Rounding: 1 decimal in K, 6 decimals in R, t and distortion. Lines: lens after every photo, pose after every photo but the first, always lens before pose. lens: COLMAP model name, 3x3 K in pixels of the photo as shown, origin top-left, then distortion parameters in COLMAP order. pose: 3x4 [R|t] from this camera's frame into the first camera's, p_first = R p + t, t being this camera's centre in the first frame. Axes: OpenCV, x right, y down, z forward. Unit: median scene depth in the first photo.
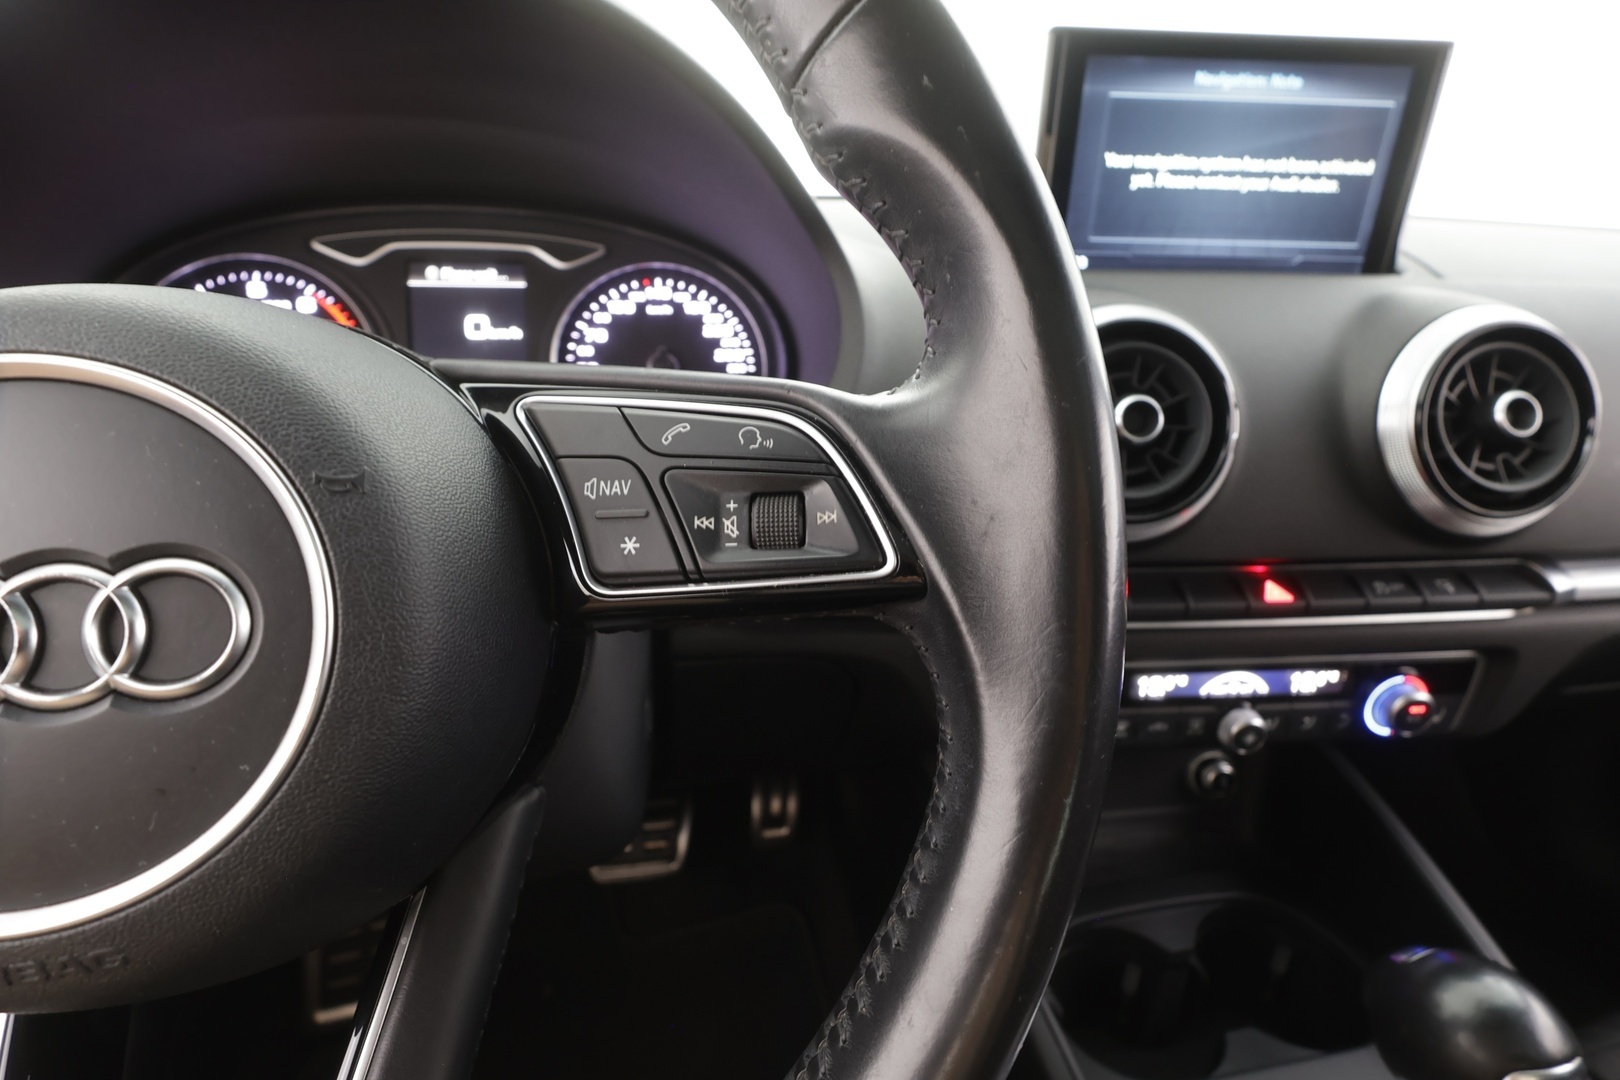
lens RADIAL K [[732.9, 0, 810.0], [0, 732.9, 540.0], [0, 0, 1]] dist [-0.001068, 0.000090]
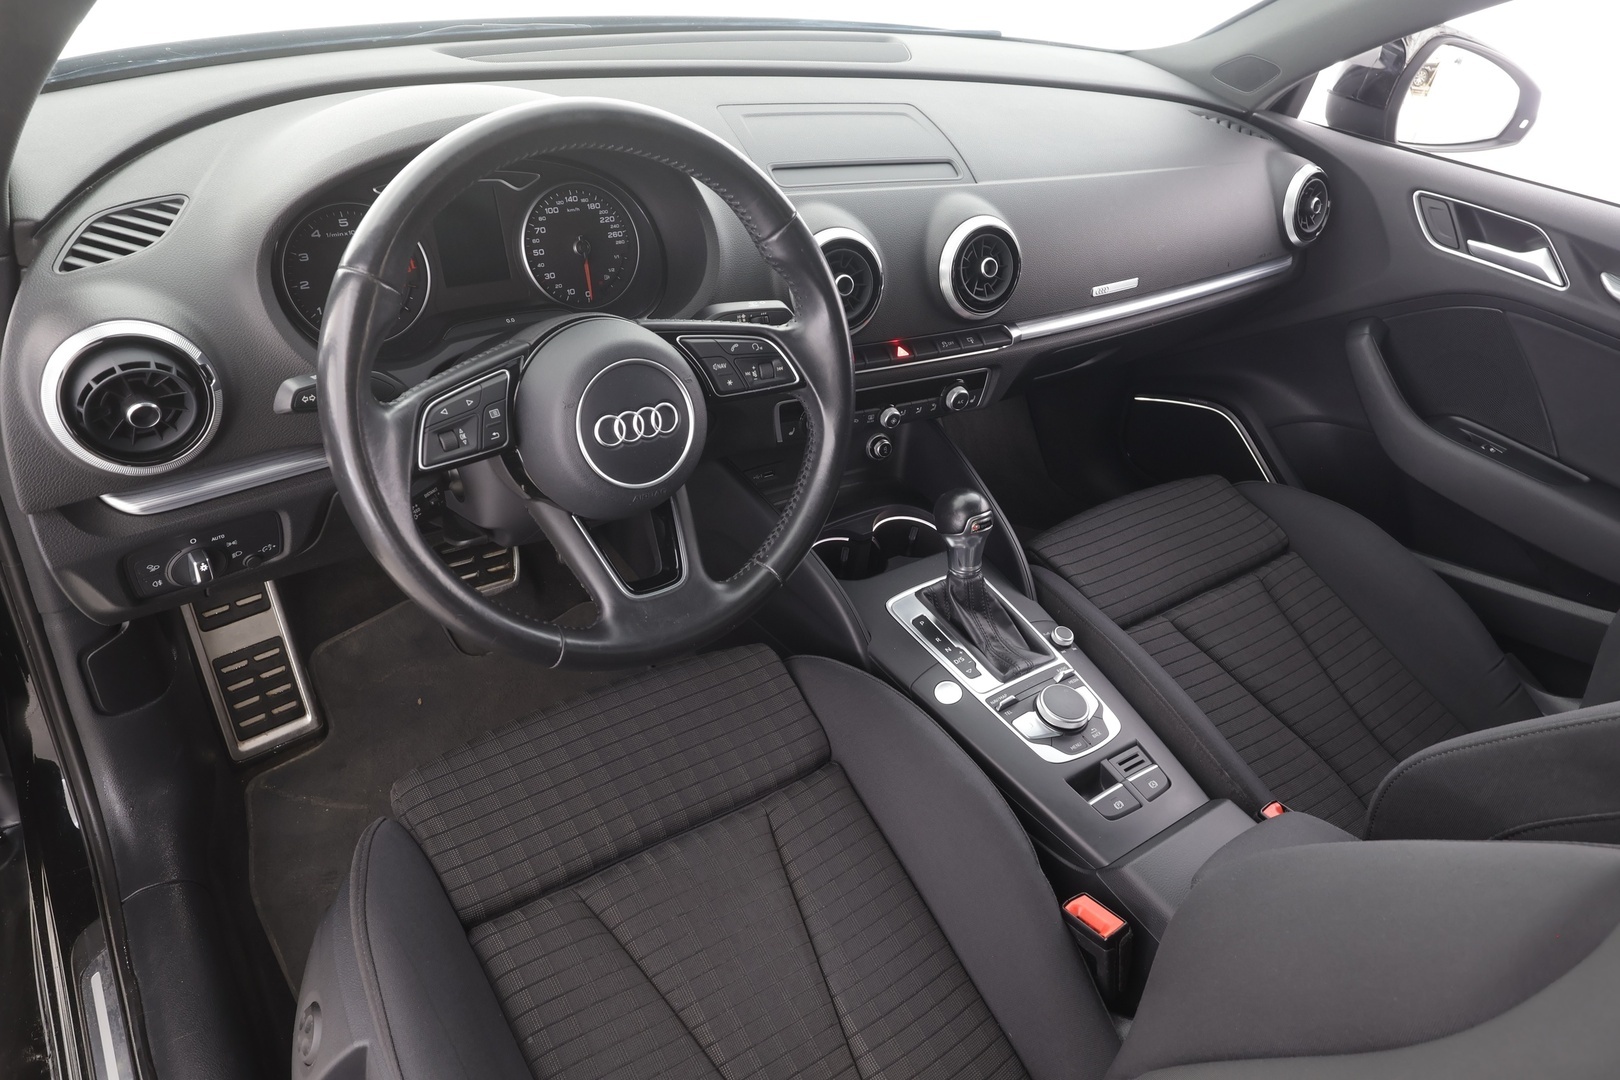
lens RADIAL K [[1074.3, 0, 810.0], [0, 1074.3, 540.0], [0, 0, 1]] dist [0.003324, 0.001125]
pose [[0.905291, -0.170651, 0.389007, -0.859819], [0.047159, 0.950473, 0.307210, -0.356529], [-0.422166, -0.259769, 0.868502, -1.635430]]
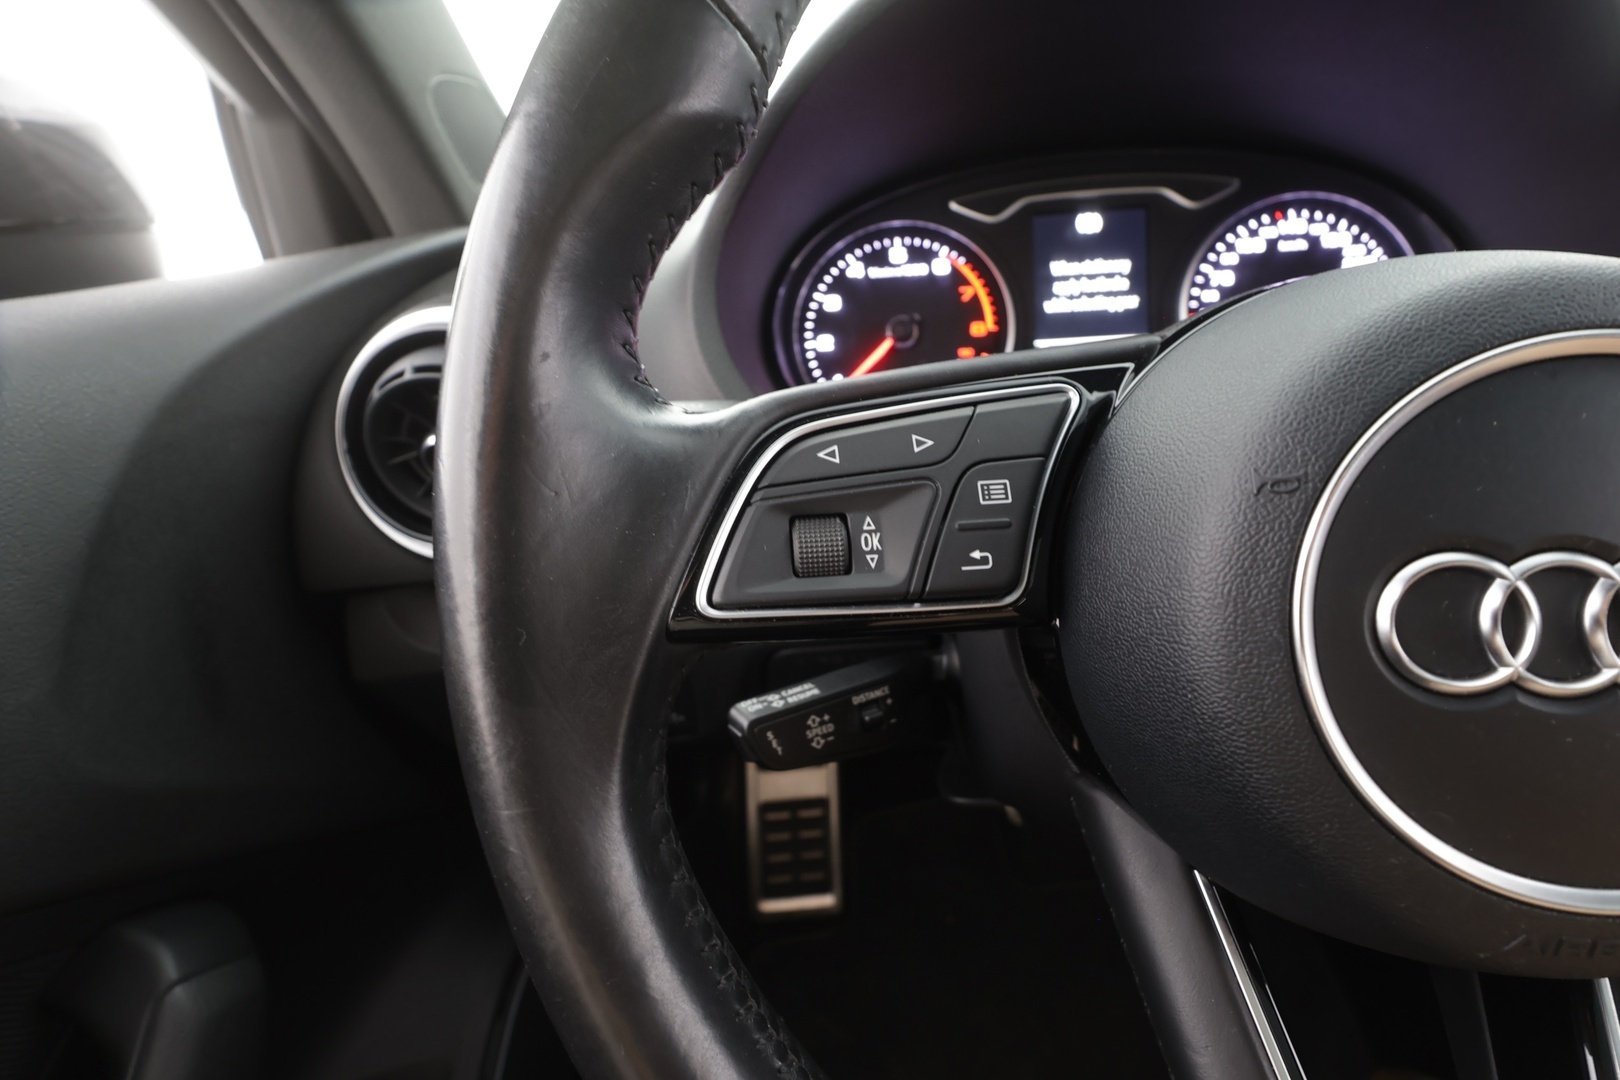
lens RADIAL K [[760.8, 0, 825.3], [0, 760.8, 542.6], [0, 0, 1]] dist [-0.002483, -0.000509]
pose [[0.962080, 0.030724, -0.271033, -0.546314], [-0.006541, 0.995949, 0.089681, -0.027357], [0.272691, -0.084507, 0.958383, -0.111525]]
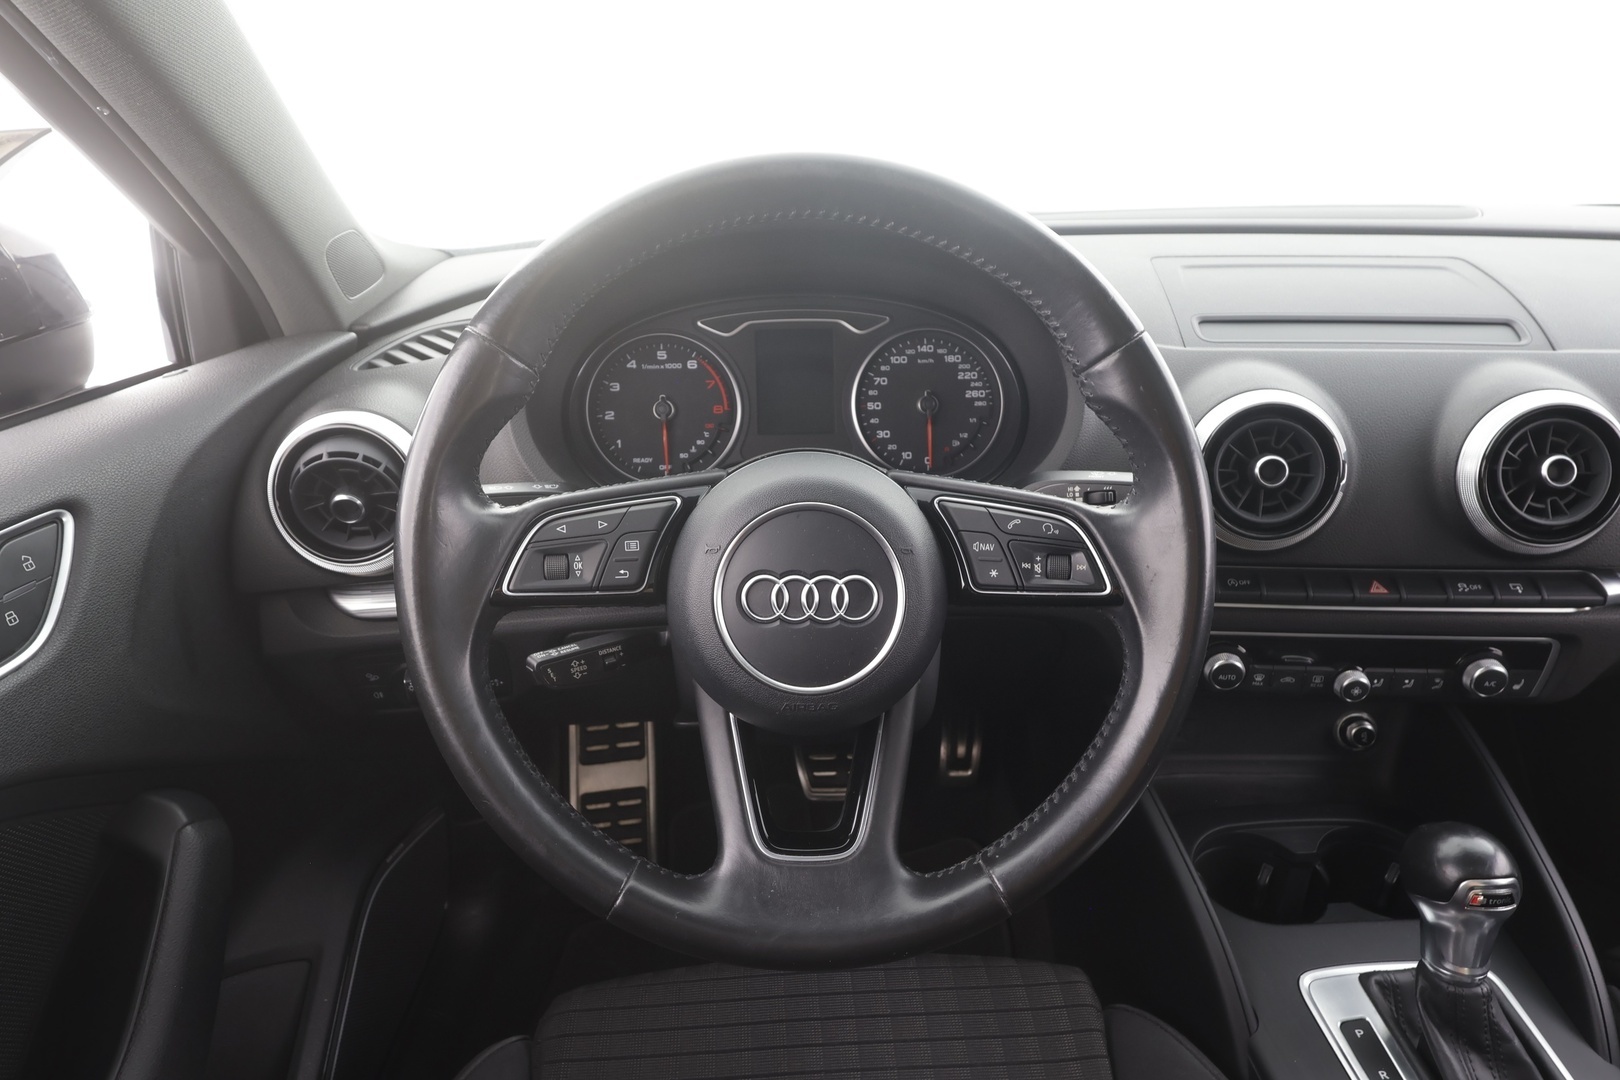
lens RADIAL K [[960.9, 0, 810.0], [0, 960.9, 540.0], [0, 0, 1]] dist [-0.000174, 0.002548]
pose [[0.987088, 0.033719, -0.156588, -0.139251], [-0.021546, 0.996658, 0.078793, -0.129968], [0.158722, -0.074402, 0.984516, -0.896378]]
